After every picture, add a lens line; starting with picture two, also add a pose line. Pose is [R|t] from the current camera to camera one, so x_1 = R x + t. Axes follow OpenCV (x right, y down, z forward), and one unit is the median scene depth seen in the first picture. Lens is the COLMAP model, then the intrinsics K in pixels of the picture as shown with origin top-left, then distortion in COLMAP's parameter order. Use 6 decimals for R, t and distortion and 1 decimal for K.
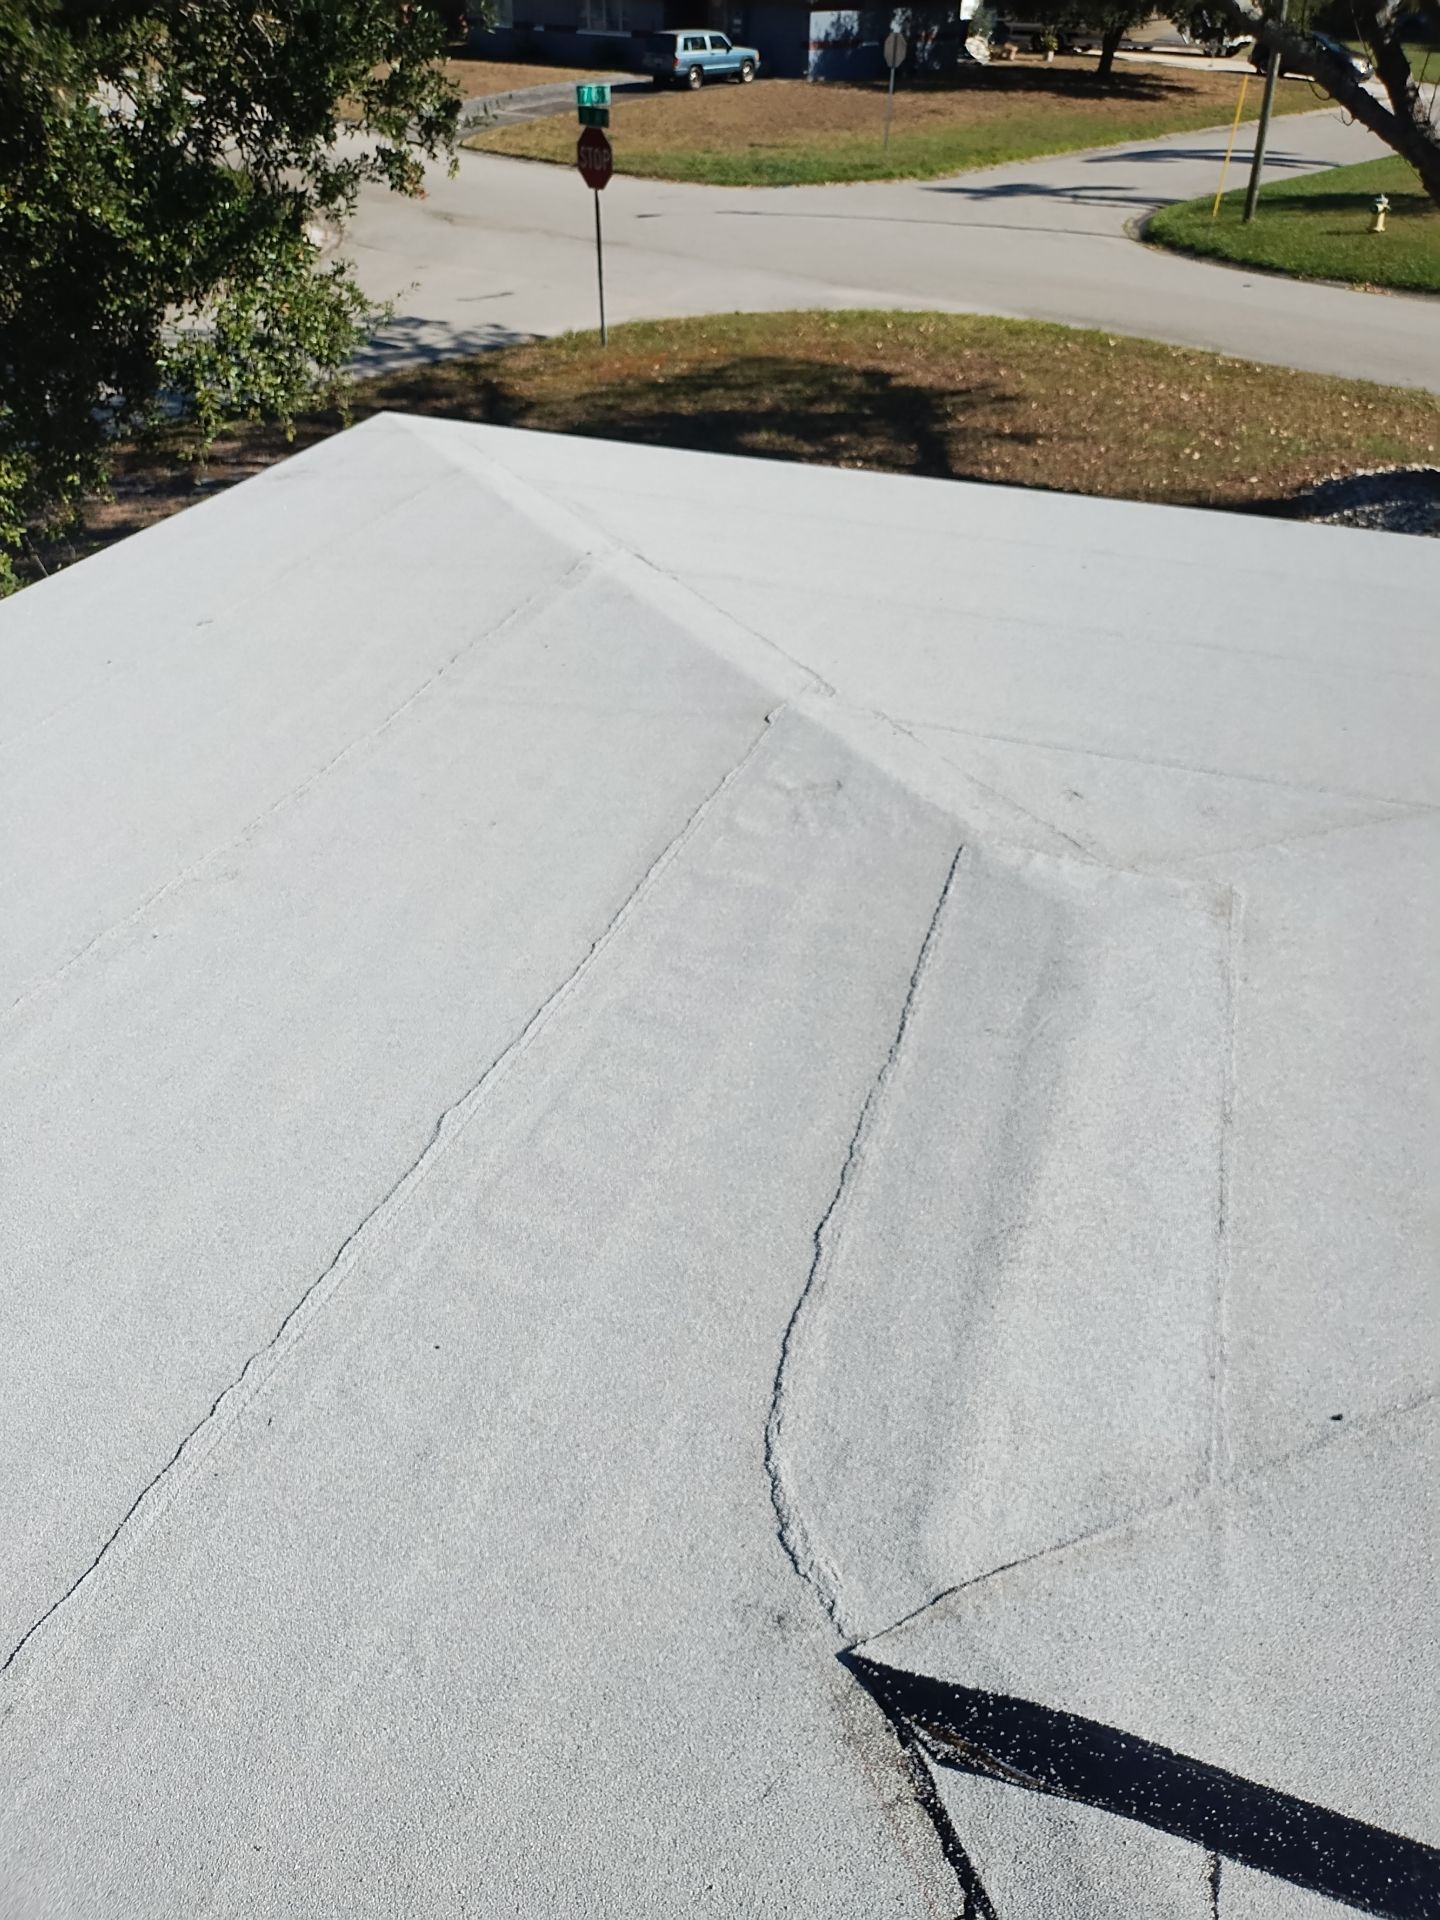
lens RADIAL K [[1424.0, 0, 711.5], [0, 1424.0, 975.9], [0, 0, 1]] dist [0.027462, -0.026377]
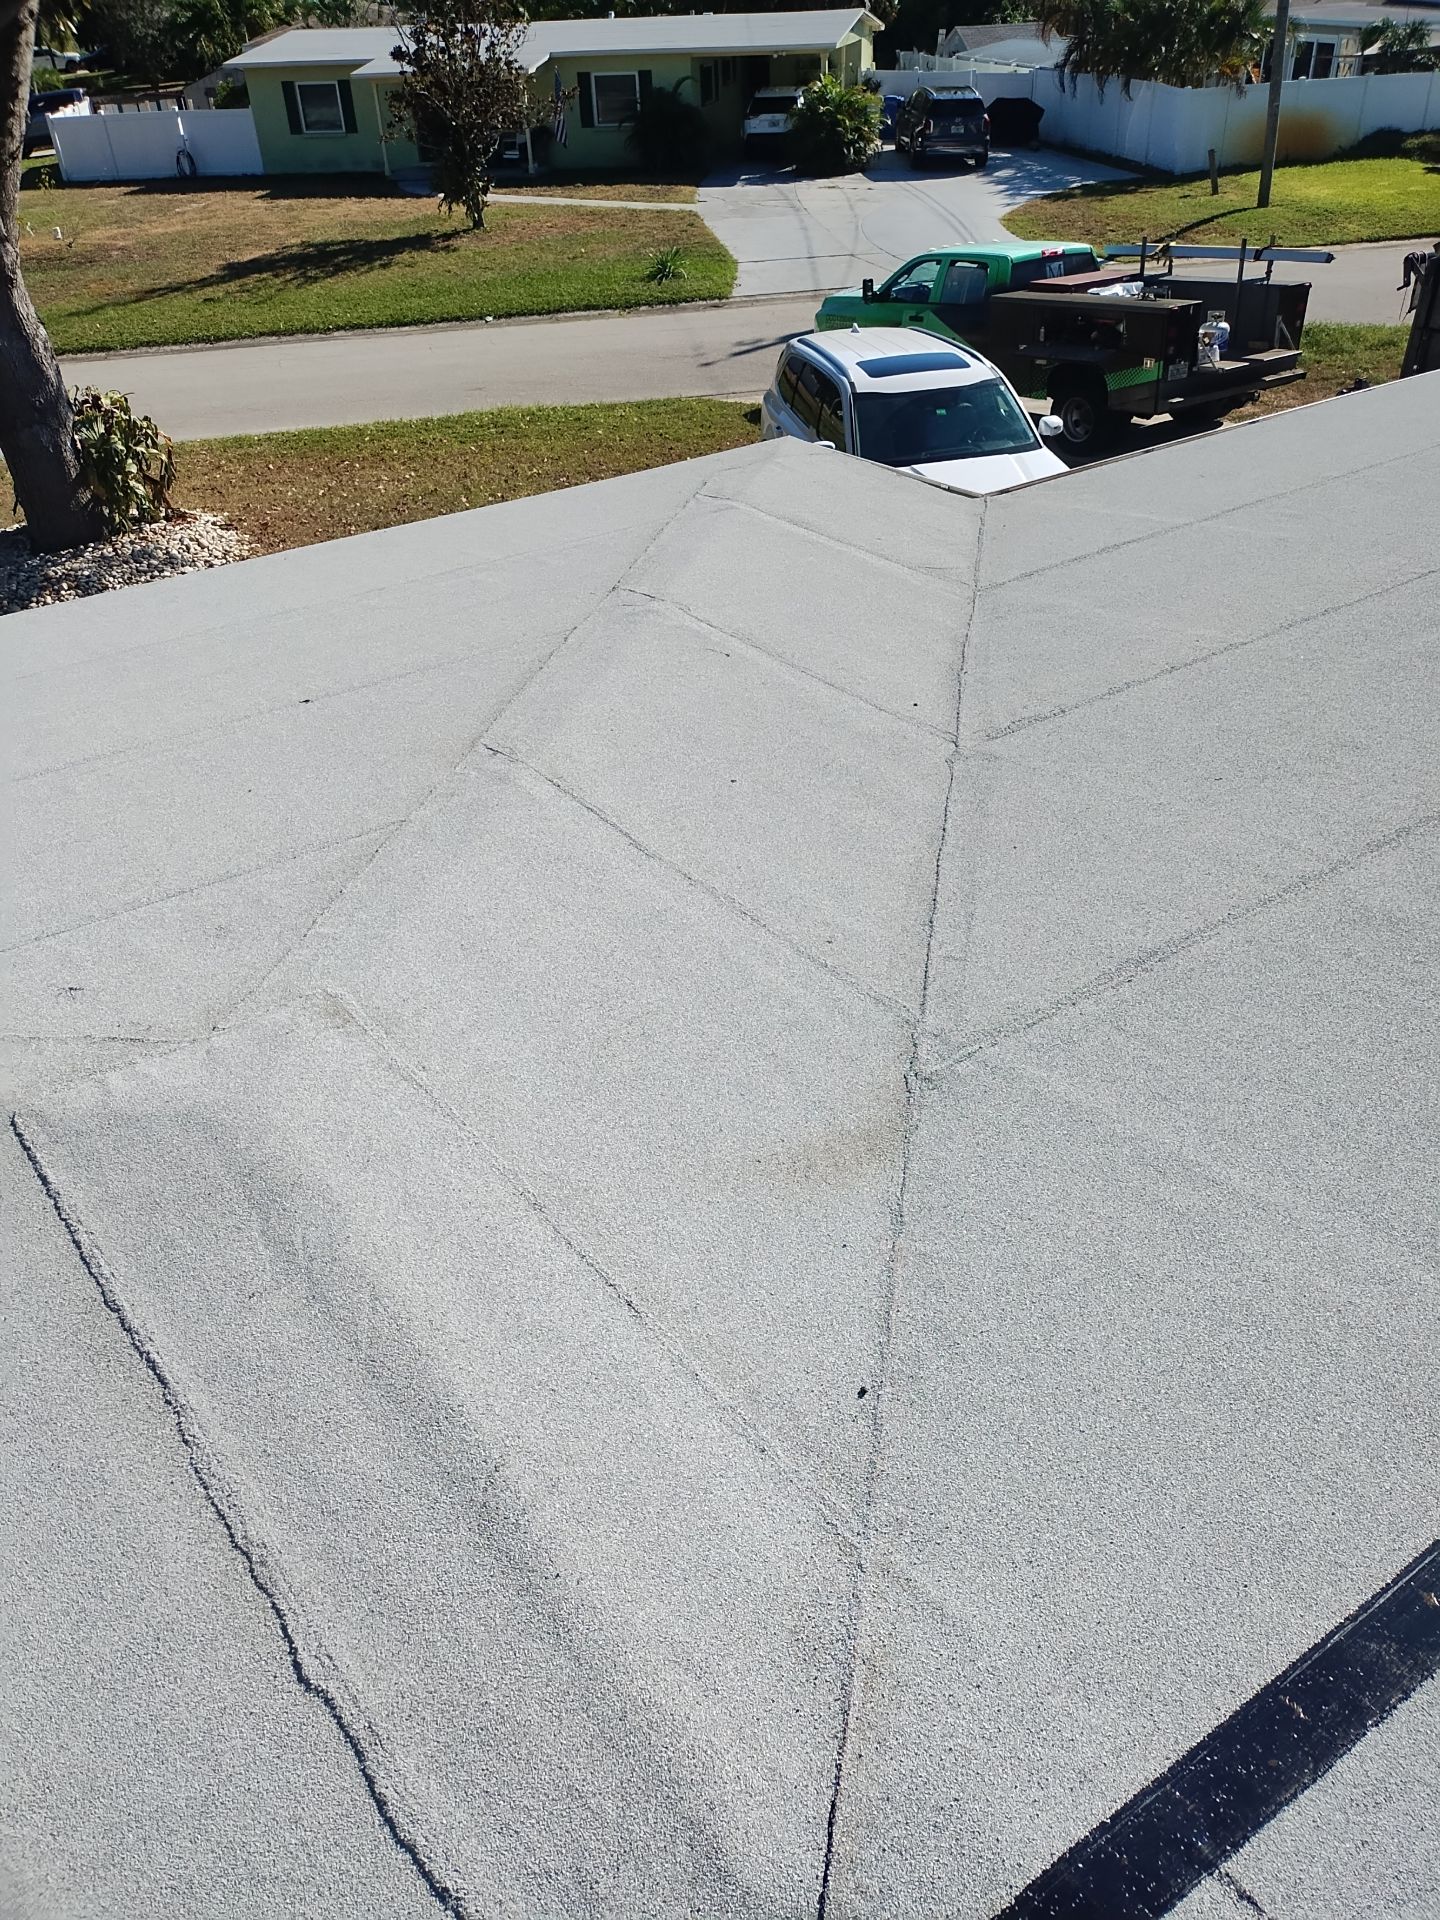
lens RADIAL K [[1424.0, 0, 719.5], [0, 1424.0, 954.0], [0, 0, 1]] dist [0.027462, -0.026377]
pose [[0.573912, -0.486411, 0.658809, -0.097887], [0.519506, 0.838137, 0.166251, -0.130152], [-0.633038, 0.246842, 0.733711, 0.219337]]
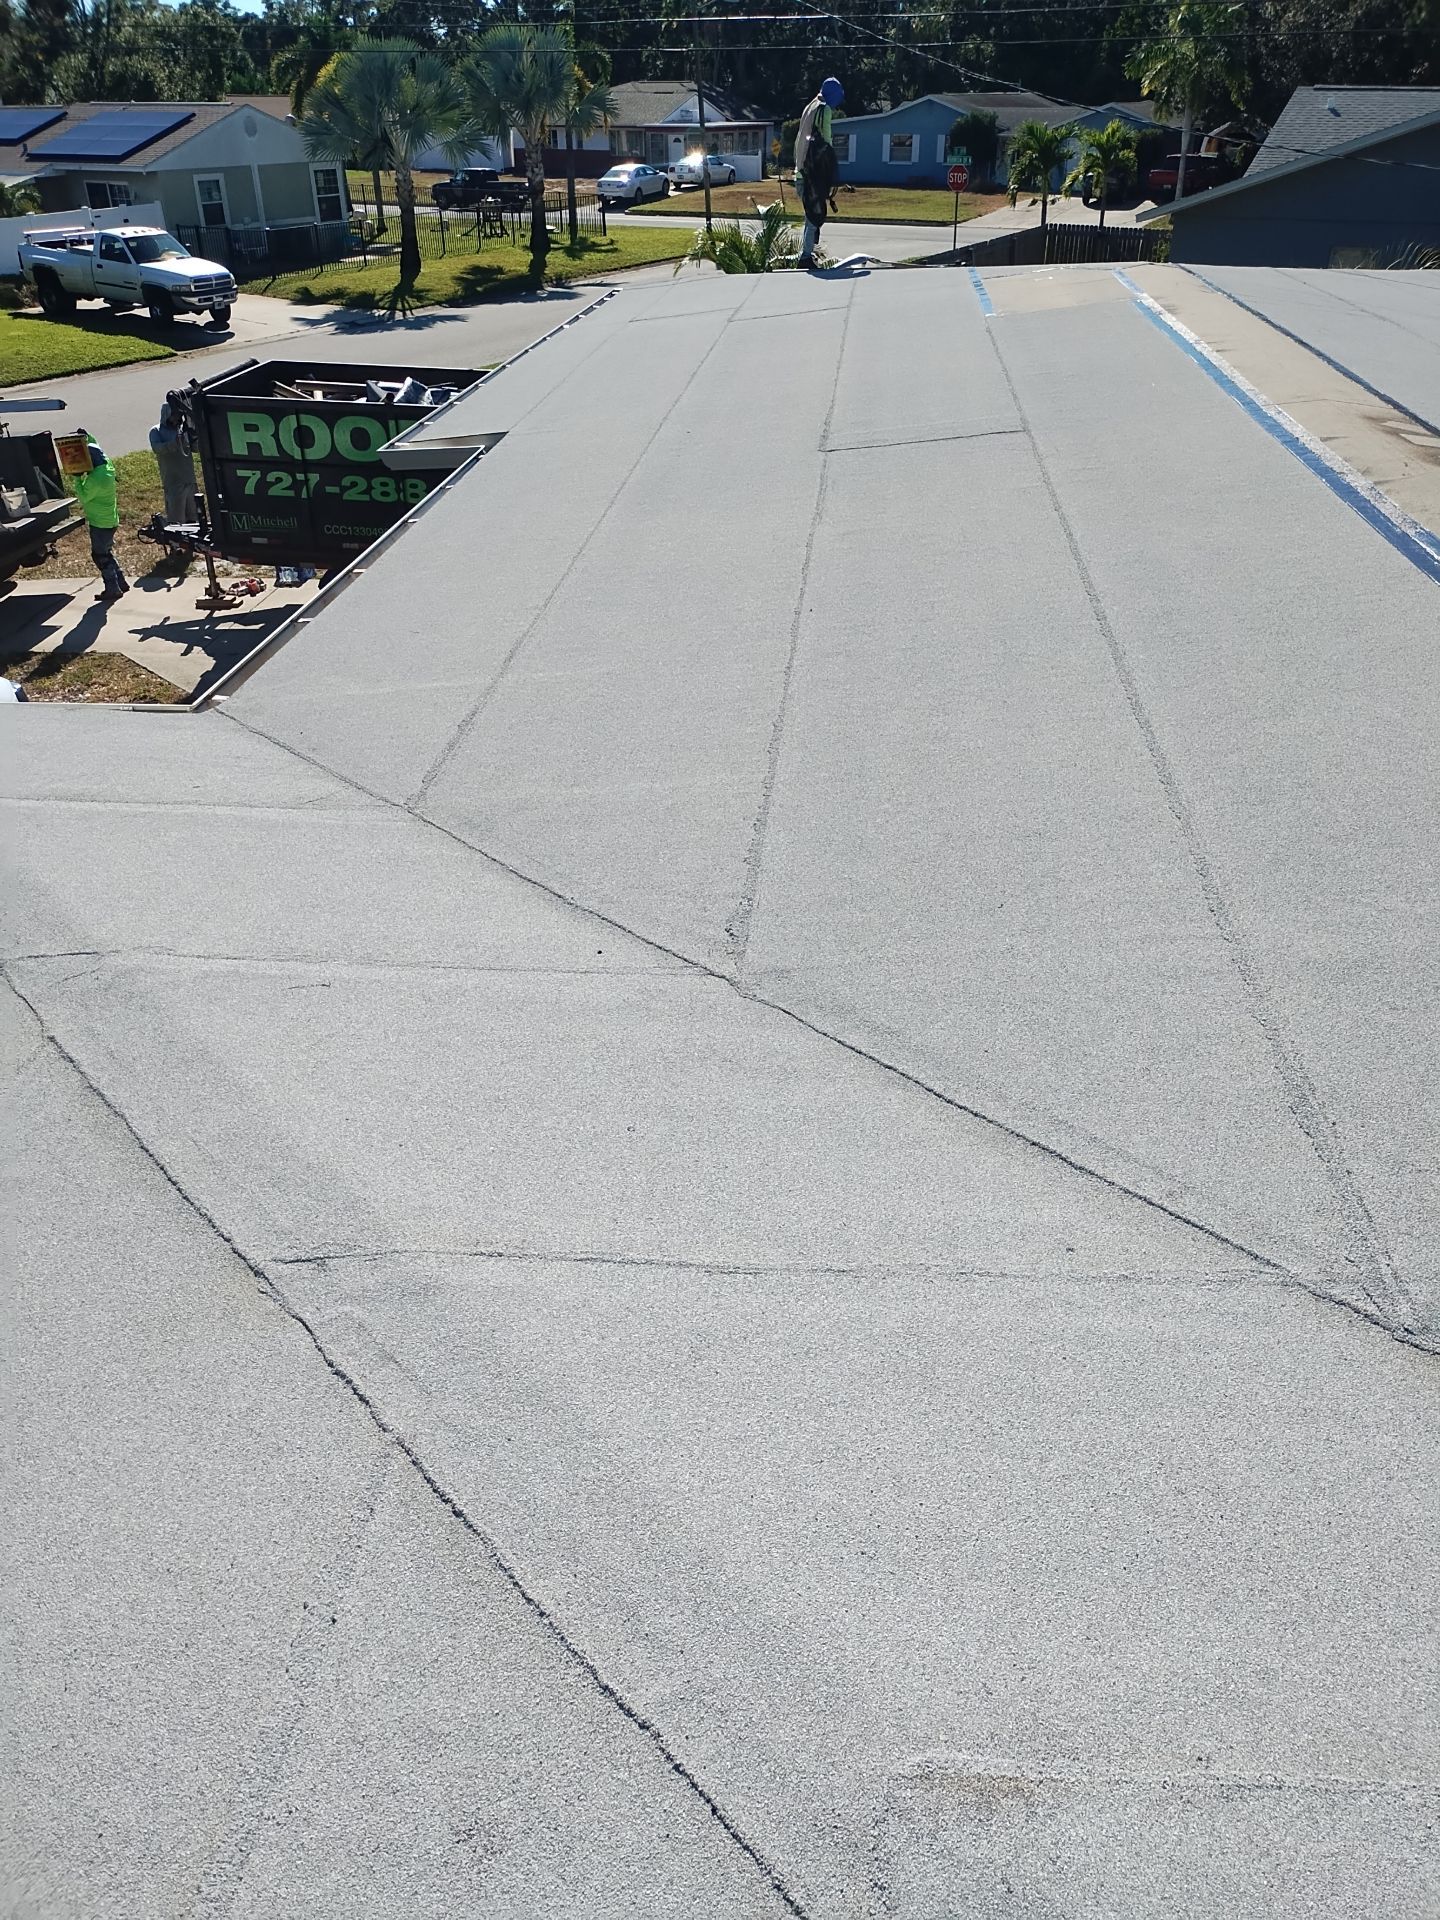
lens RADIAL K [[1424.0, 0, 709.7], [0, 1424.0, 966.1], [0, 0, 1]] dist [0.027462, -0.026377]
pose [[-0.254689, -0.508527, 0.822517, 0.061236], [0.577457, 0.602287, 0.551176, -0.522819], [-0.775679, 0.615346, 0.140256, 0.766327]]
